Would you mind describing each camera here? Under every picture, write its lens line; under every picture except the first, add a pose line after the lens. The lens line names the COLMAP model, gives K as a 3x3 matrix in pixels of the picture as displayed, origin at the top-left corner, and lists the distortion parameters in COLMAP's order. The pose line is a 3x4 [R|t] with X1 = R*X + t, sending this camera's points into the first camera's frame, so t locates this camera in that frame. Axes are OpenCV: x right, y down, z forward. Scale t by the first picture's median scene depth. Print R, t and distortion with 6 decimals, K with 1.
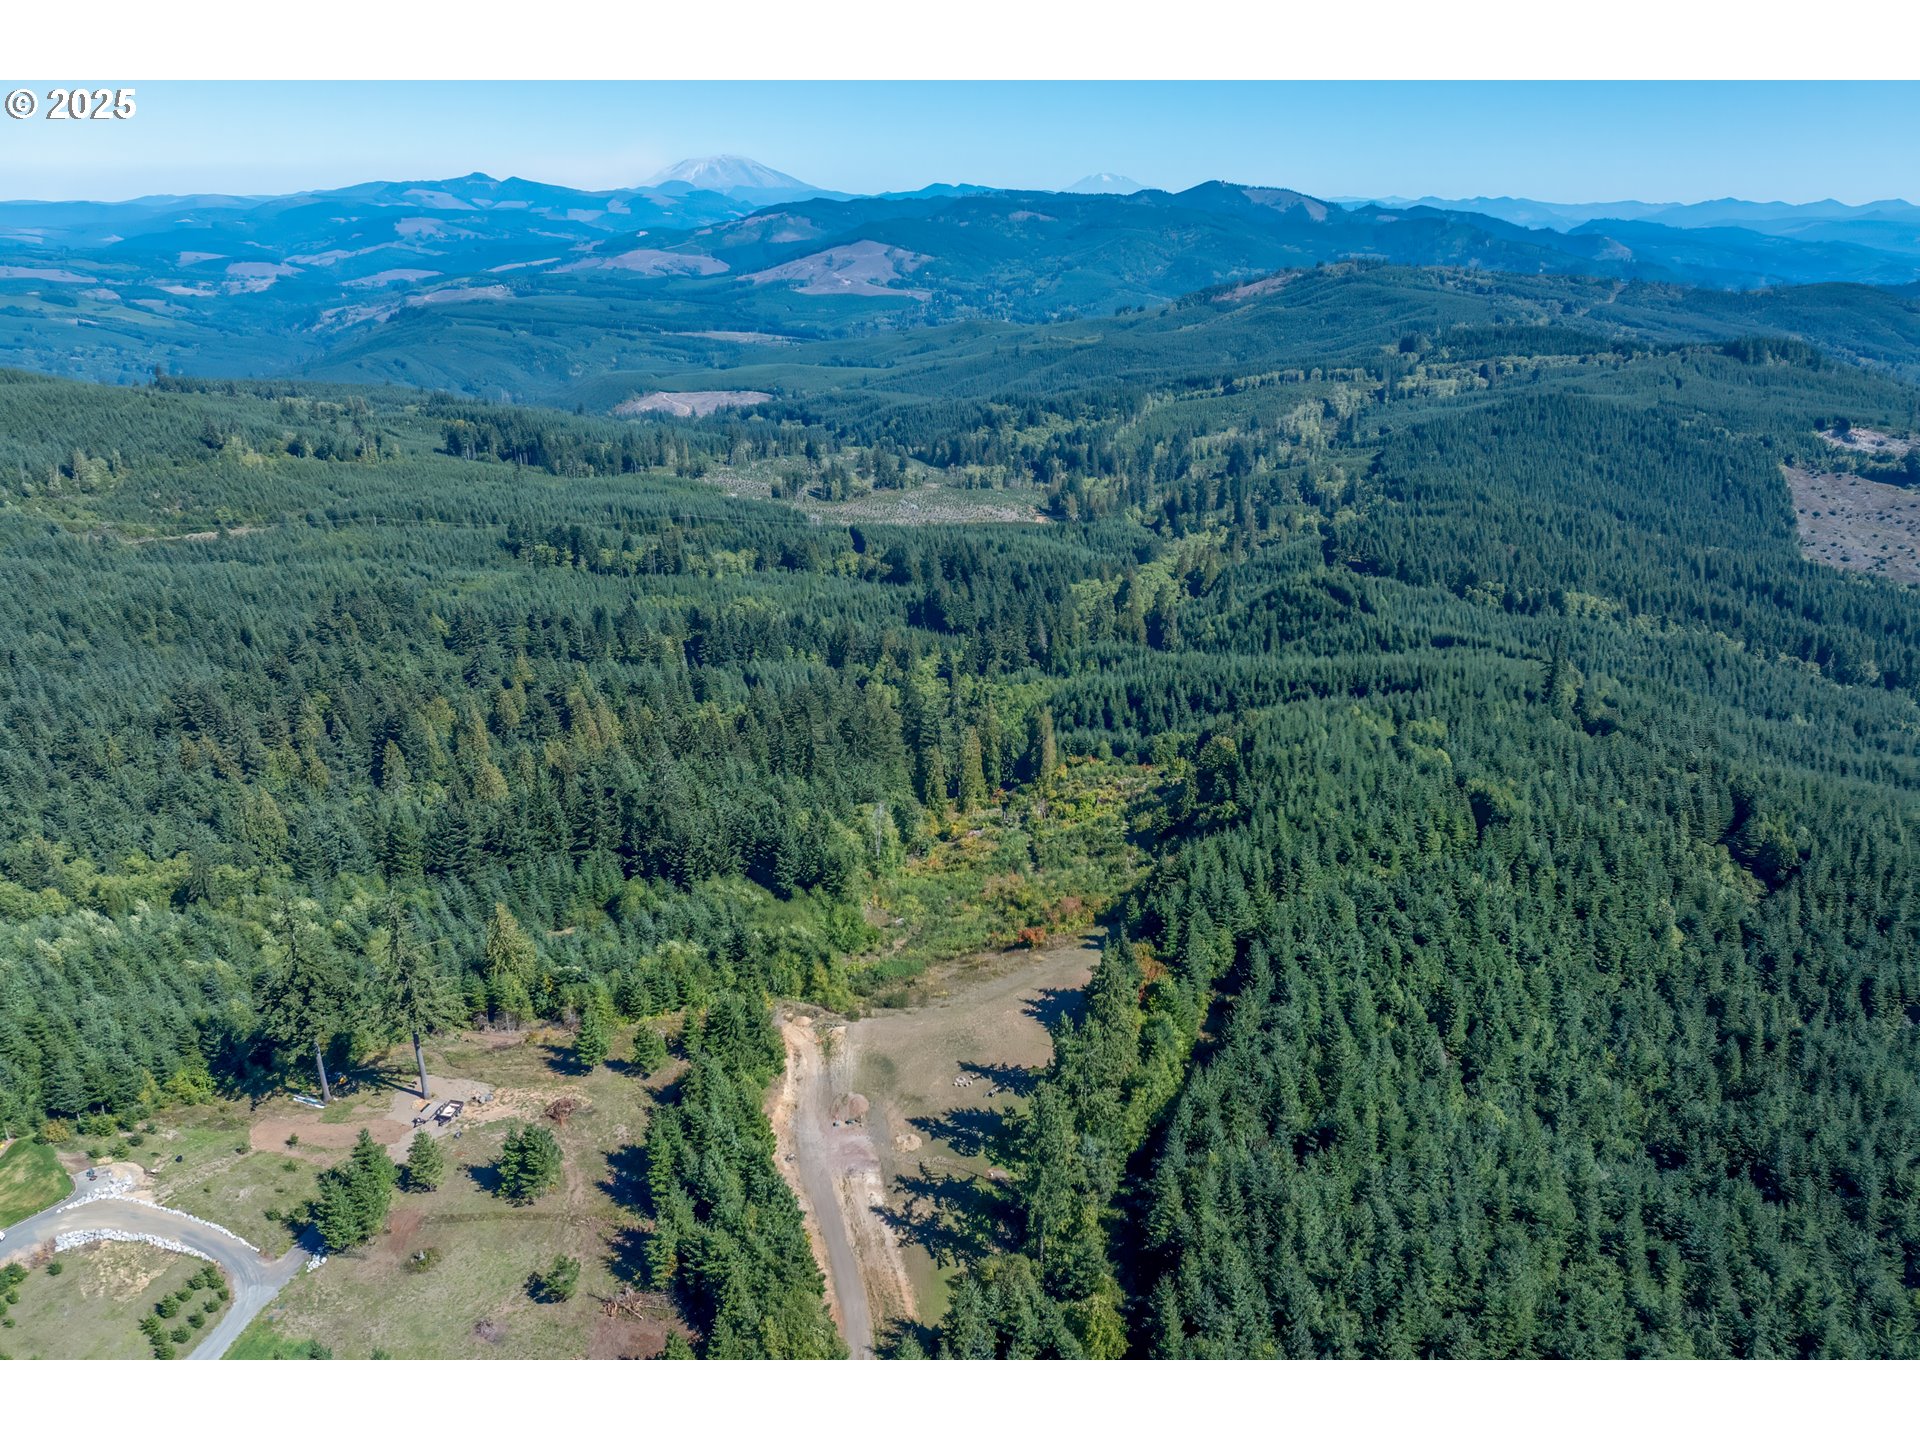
lens RADIAL K [[1386.3, 0, 960.0], [0, 1386.3, 720.0], [0, 0, 1]] dist [-0.042965, 0.013611]
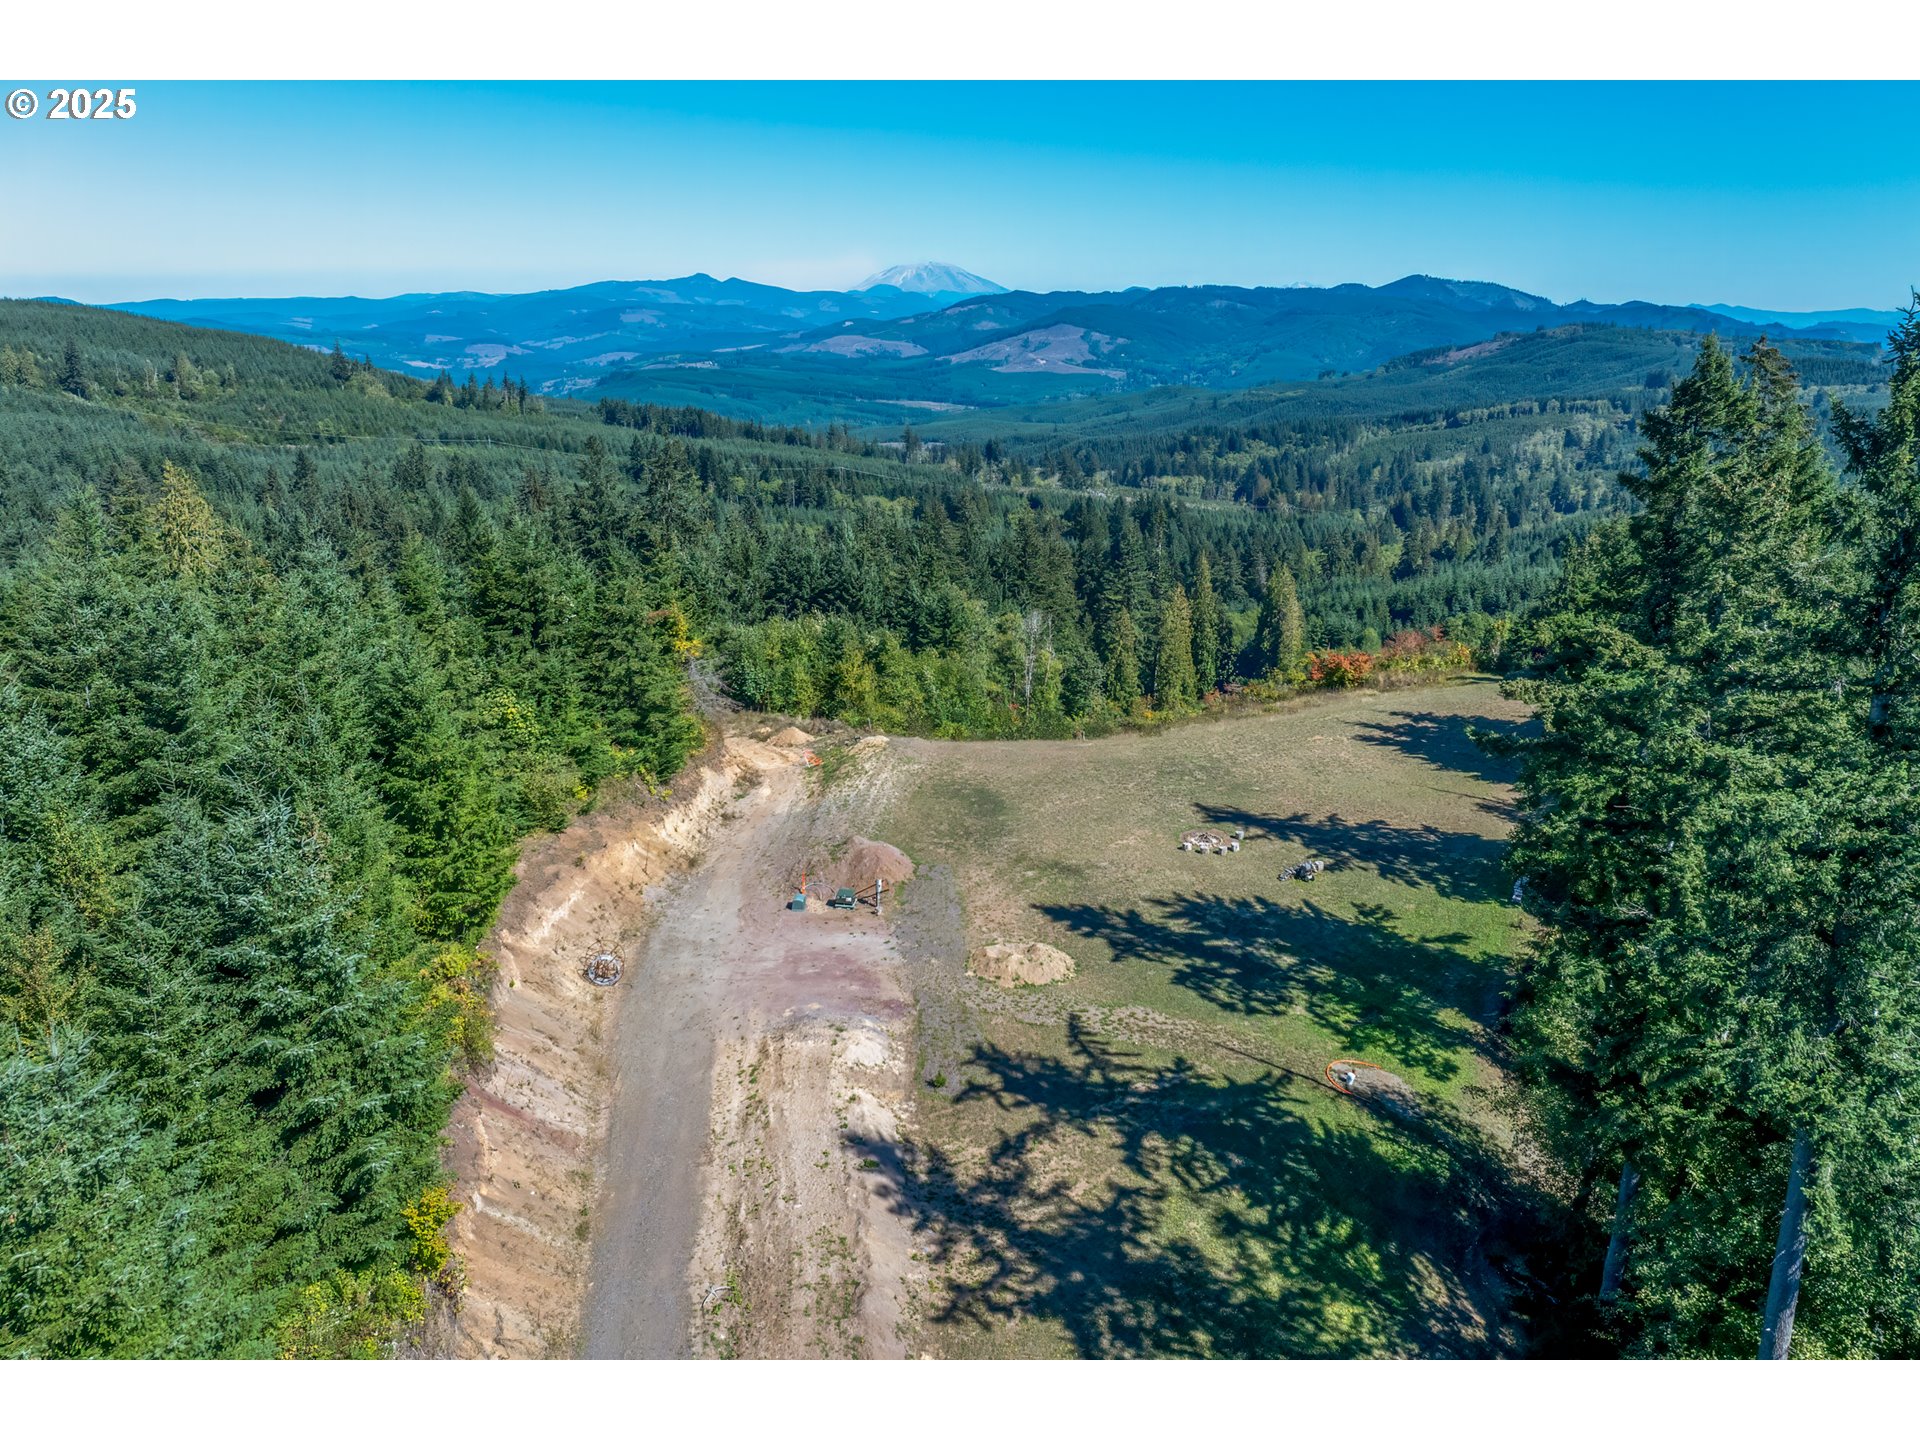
lens RADIAL K [[1310.0, 0, 955.4], [0, 1310.0, 676.0], [0, 0, 1]] dist [-0.036579, 0.002227]
pose [[0.989398, 0.036075, -0.140679, -0.005951], [-0.053976, 0.990613, -0.125587, 0.097868], [0.134828, 0.131848, 0.982058, 0.251295]]
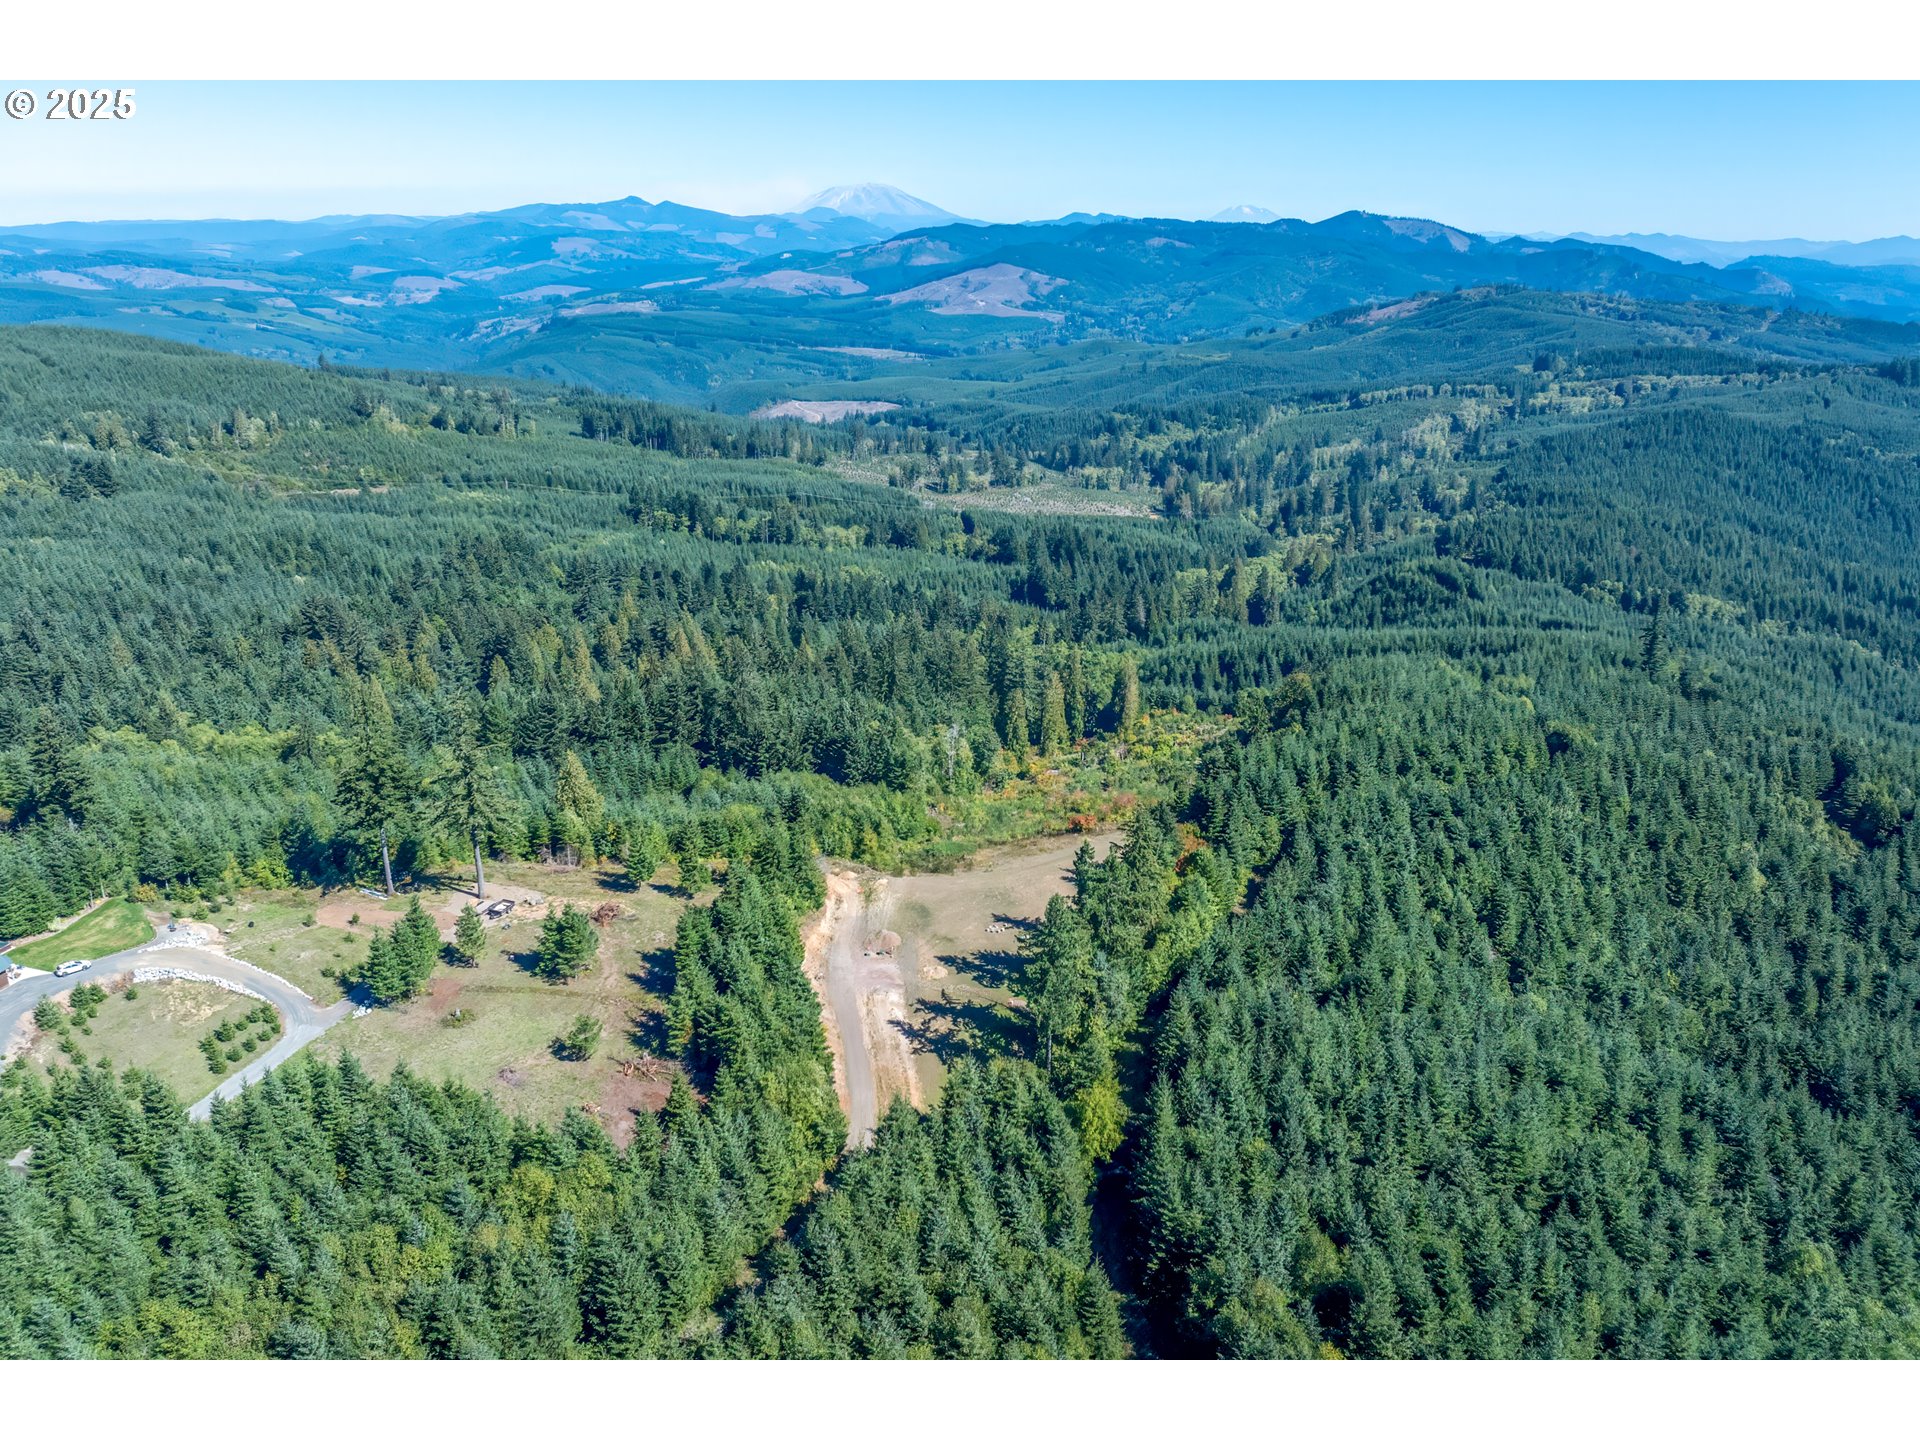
lens RADIAL K [[1386.3, 0, 960.0], [0, 1386.3, 720.0], [0, 0, 1]] dist [-0.042965, 0.013611]
pose [[0.994946, 0.040869, -0.091713, 0.023514], [-0.043508, 0.998689, -0.026964, 0.050212], [0.090490, 0.030818, 0.995420, -0.009527]]
